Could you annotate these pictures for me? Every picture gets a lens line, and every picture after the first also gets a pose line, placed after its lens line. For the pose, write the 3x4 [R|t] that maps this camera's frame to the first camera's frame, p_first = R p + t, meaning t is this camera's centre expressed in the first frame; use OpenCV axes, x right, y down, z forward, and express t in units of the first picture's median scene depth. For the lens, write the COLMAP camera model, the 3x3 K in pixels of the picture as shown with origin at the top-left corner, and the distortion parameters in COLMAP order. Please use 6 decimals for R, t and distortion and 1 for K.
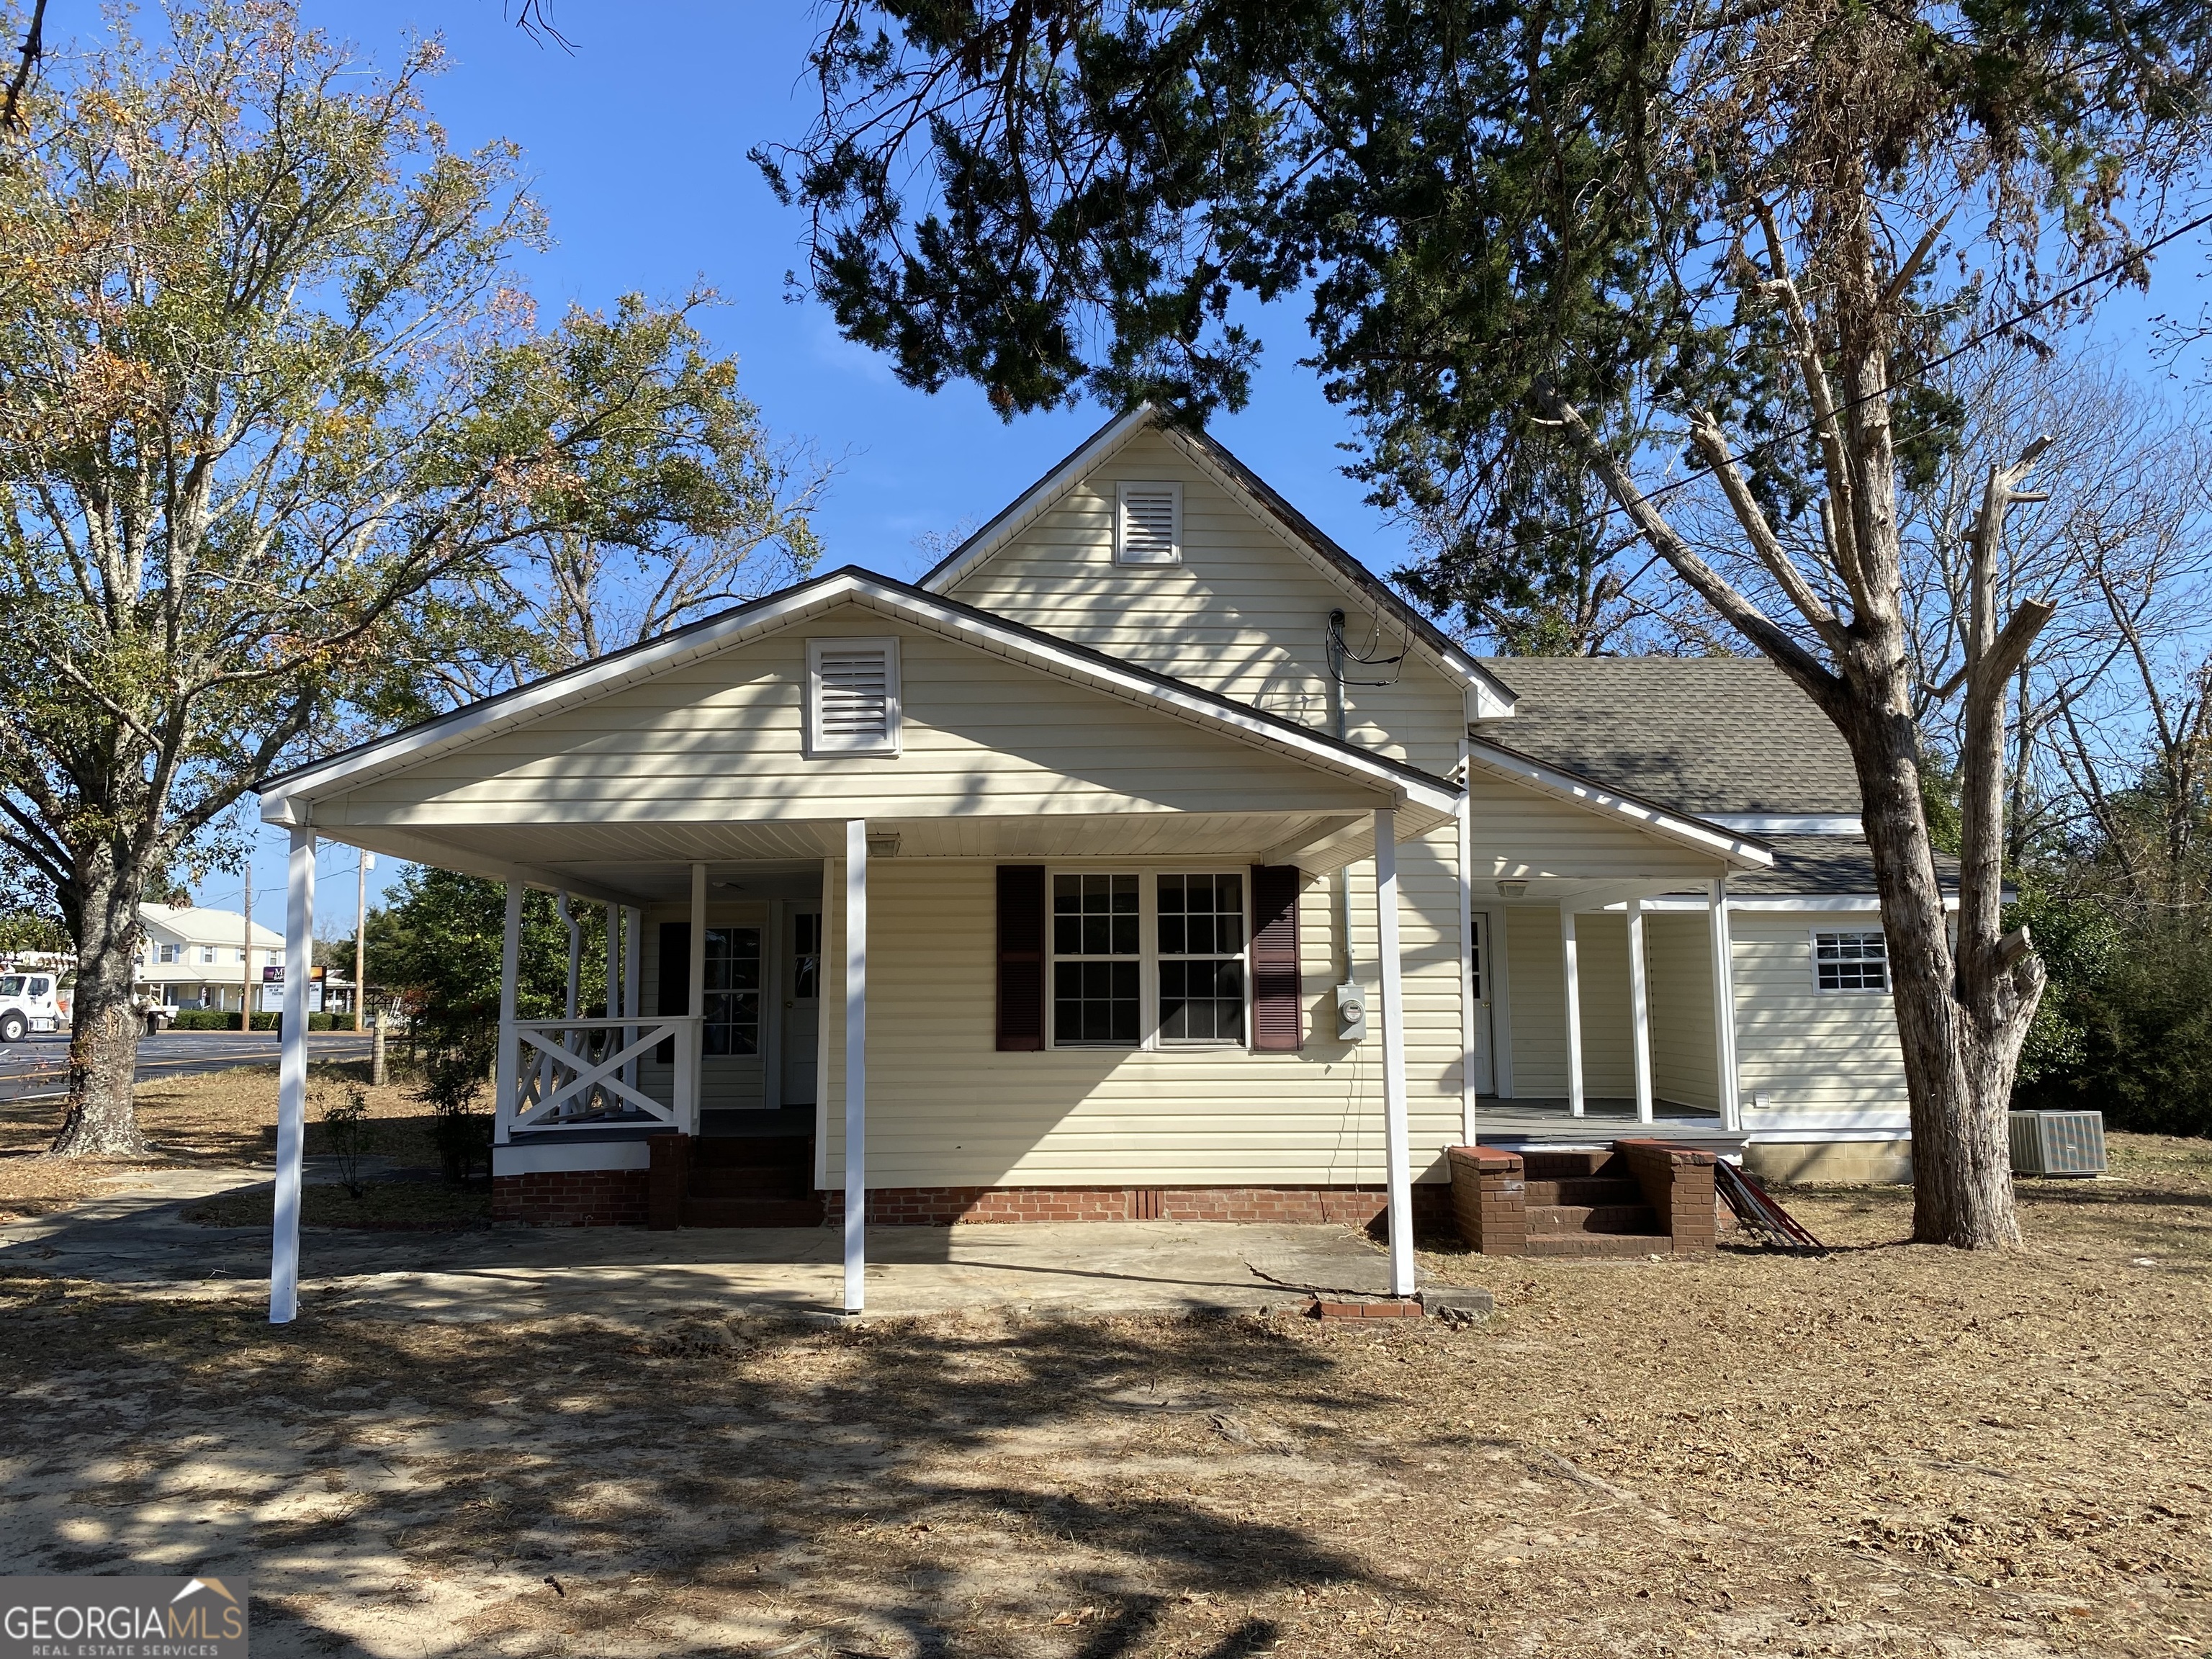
lens RADIAL K [[1622.2, 0, 1102.3], [0, 1622.2, 827.6], [0, 0, 1]] dist [0.095140, -0.350131]
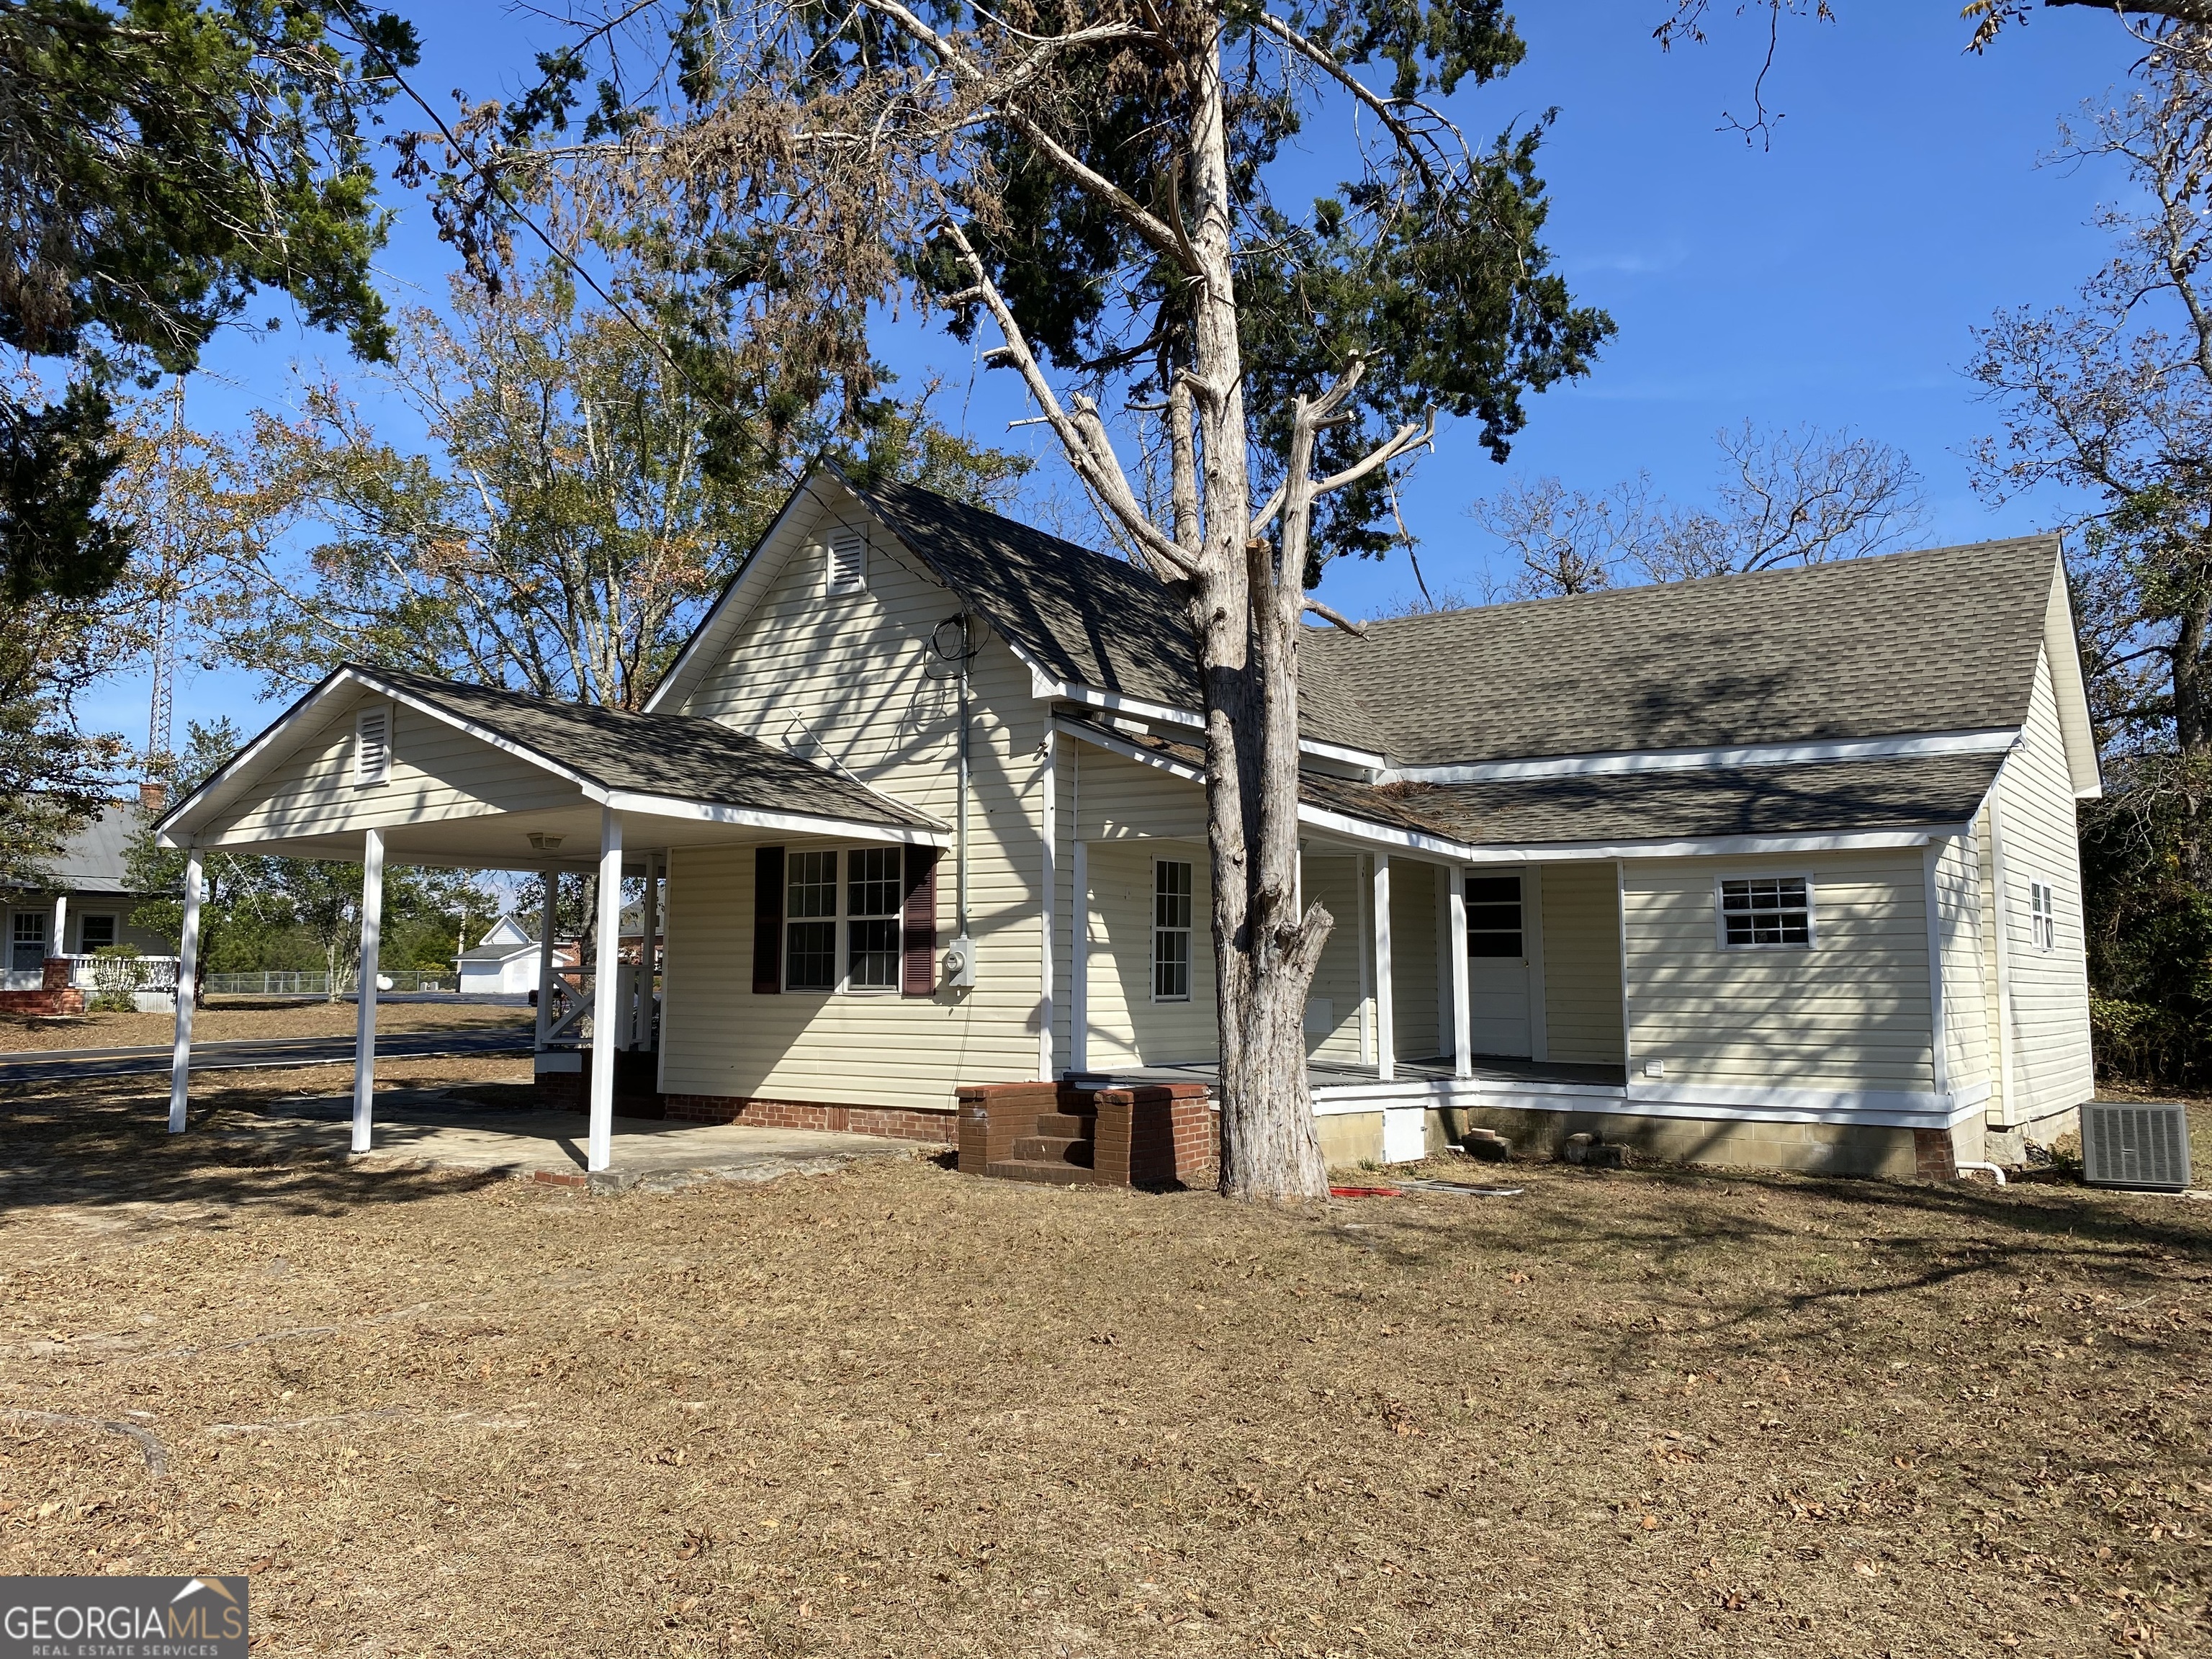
lens RADIAL K [[1670.4, 0, 1106.0], [0, 1670.4, 829.5], [0, 0, 1]] dist [0.053617, -0.076891]
pose [[0.804245, -0.046594, -0.592468, 0.937664], [0.057686, 0.998335, -0.000207, 0.024964], [0.591491, -0.034011, 0.805594, 0.106888]]
